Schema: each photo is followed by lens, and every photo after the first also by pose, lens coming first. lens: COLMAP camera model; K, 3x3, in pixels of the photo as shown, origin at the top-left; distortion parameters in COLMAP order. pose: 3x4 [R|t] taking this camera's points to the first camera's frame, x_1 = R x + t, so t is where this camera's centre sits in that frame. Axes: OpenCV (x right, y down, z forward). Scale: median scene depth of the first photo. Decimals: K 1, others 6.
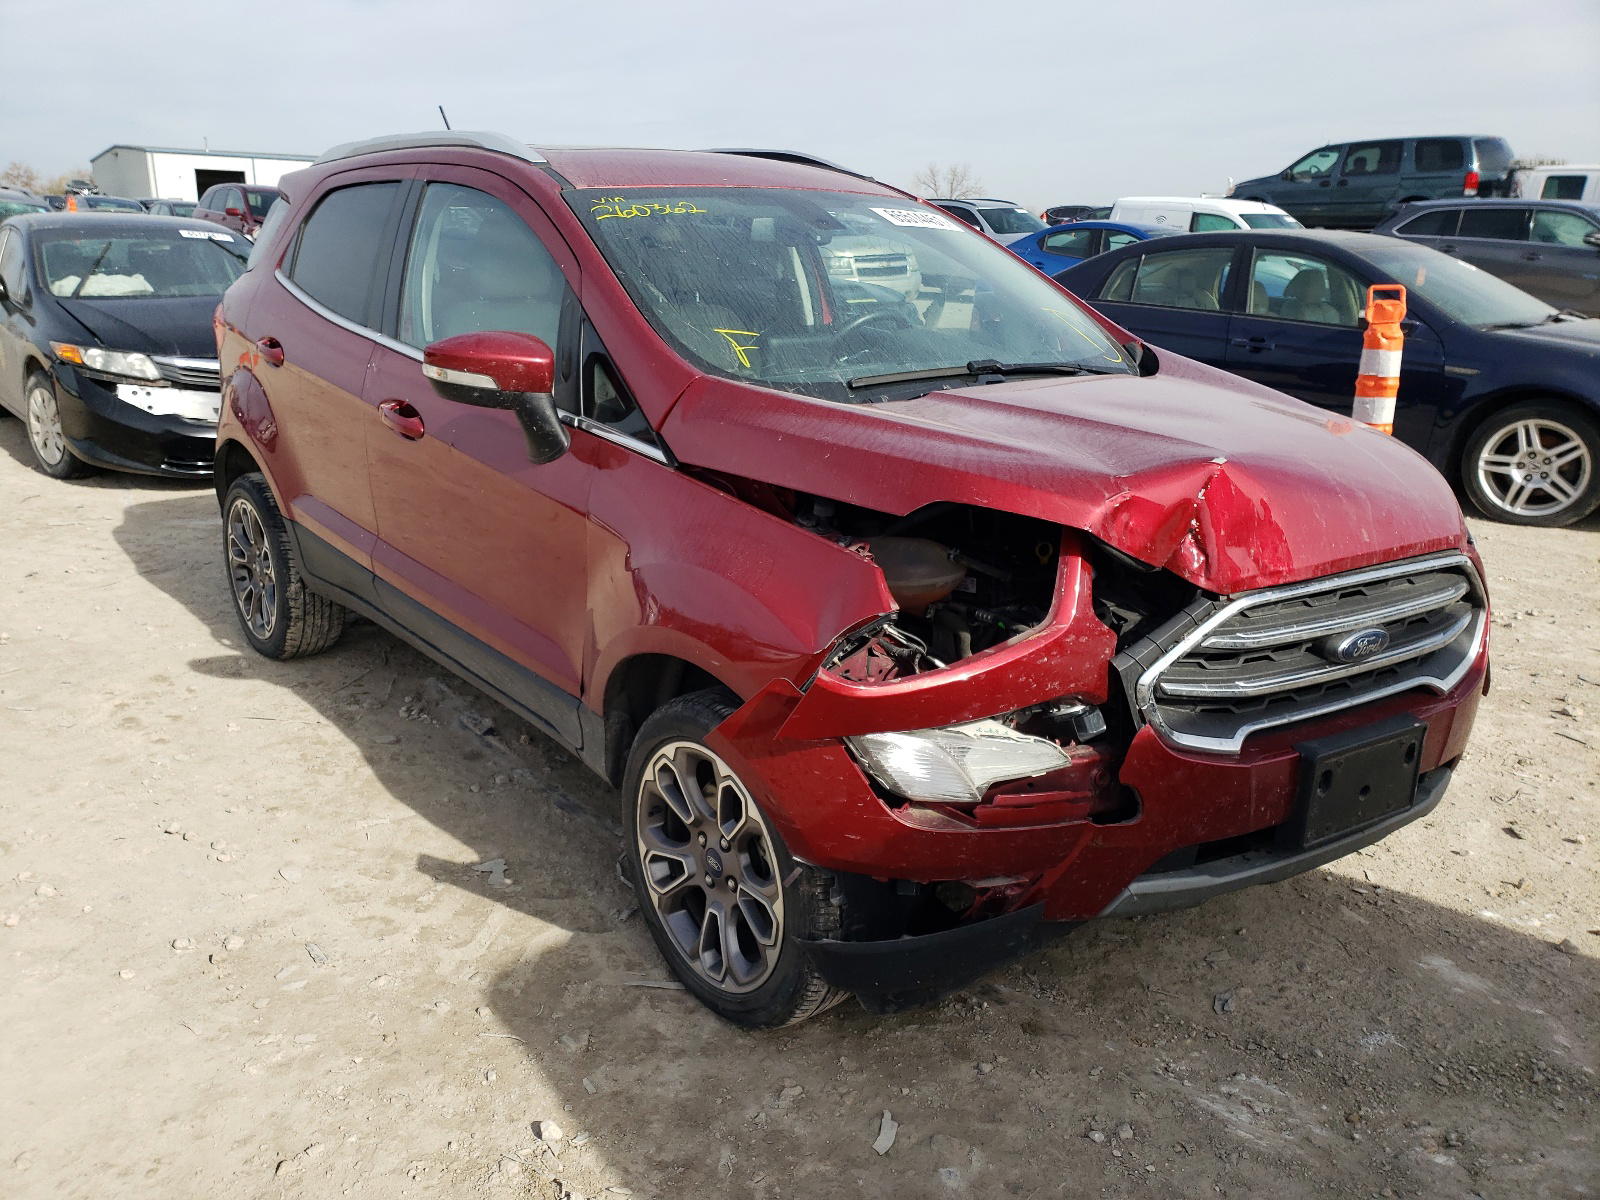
lens RADIAL K [[1222.7, 0, 736.4], [0, 1222.7, 596.1], [0, 0, 1]] dist [0.089441, -0.202405]
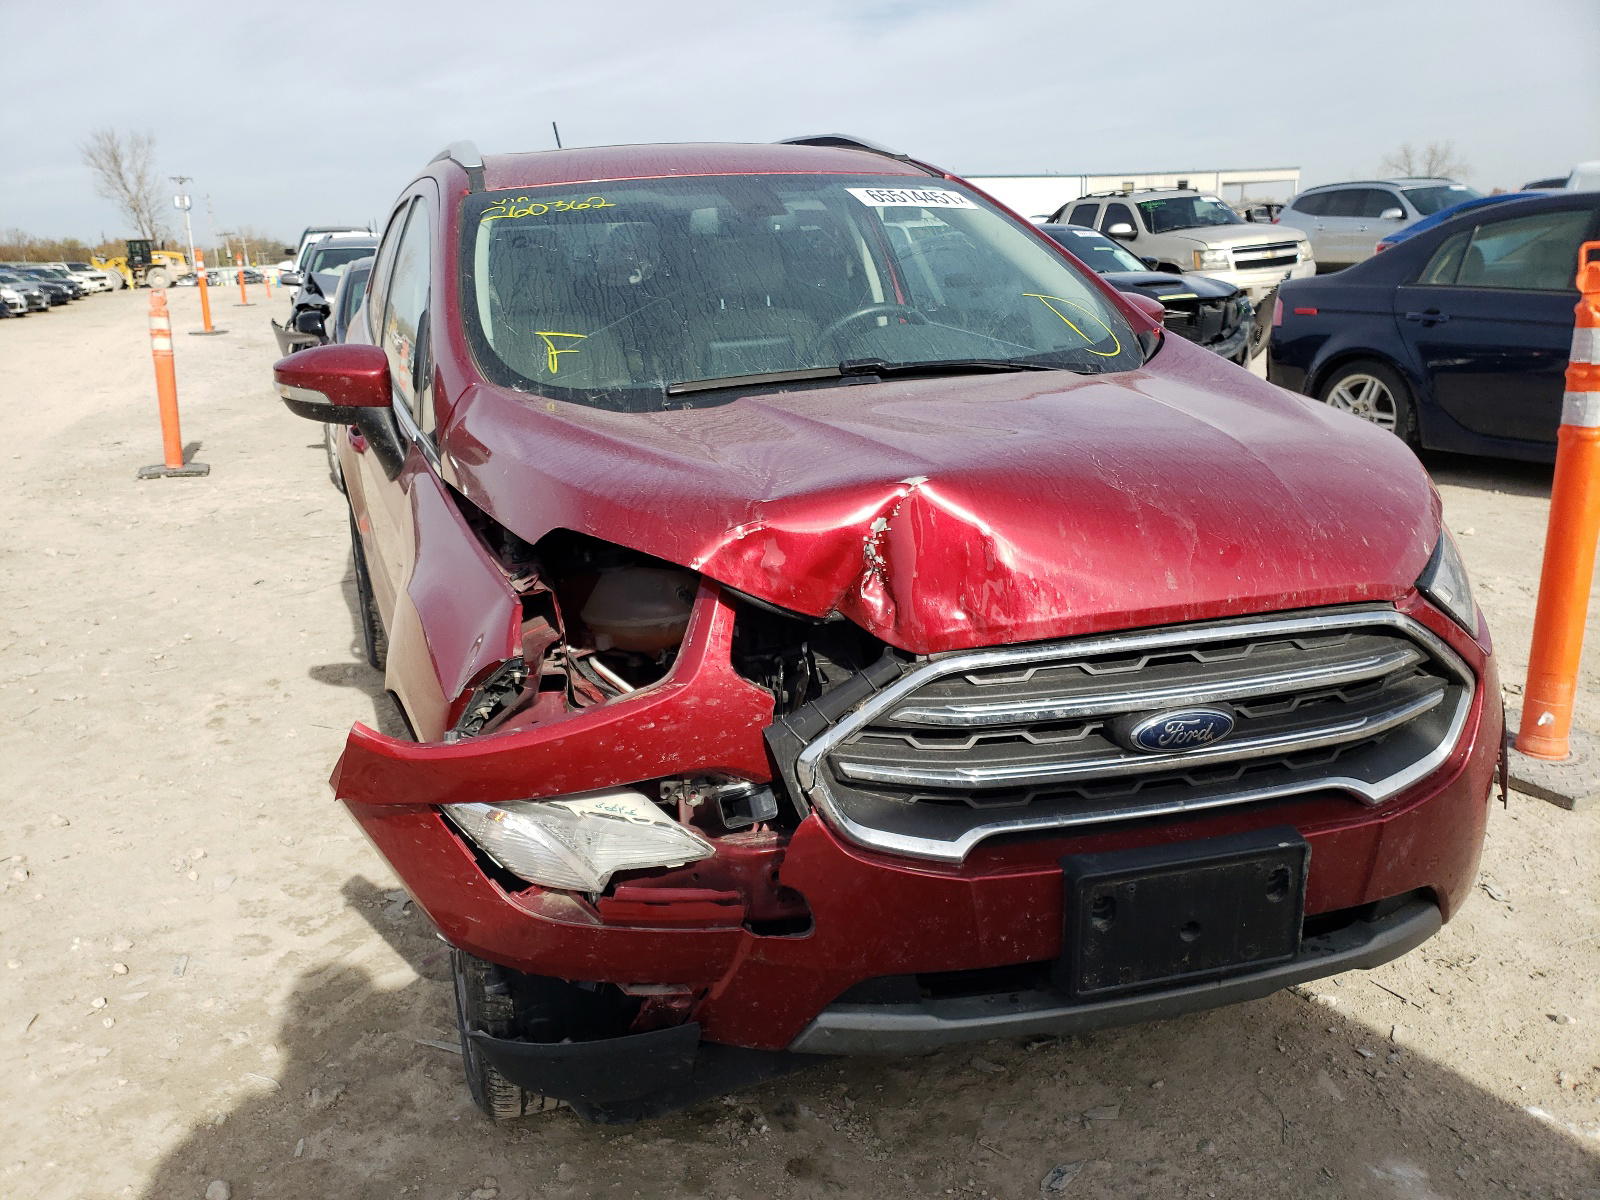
lens RADIAL K [[1204.8, 0, 800.0], [0, 1204.8, 600.0], [0, 0, 1]] dist [0.094949, -0.187205]
pose [[0.946259, 0.030764, -0.321942, 0.537666], [-0.032271, 0.999479, 0.000657, -0.031508], [0.321794, 0.009768, 0.946759, 0.249230]]
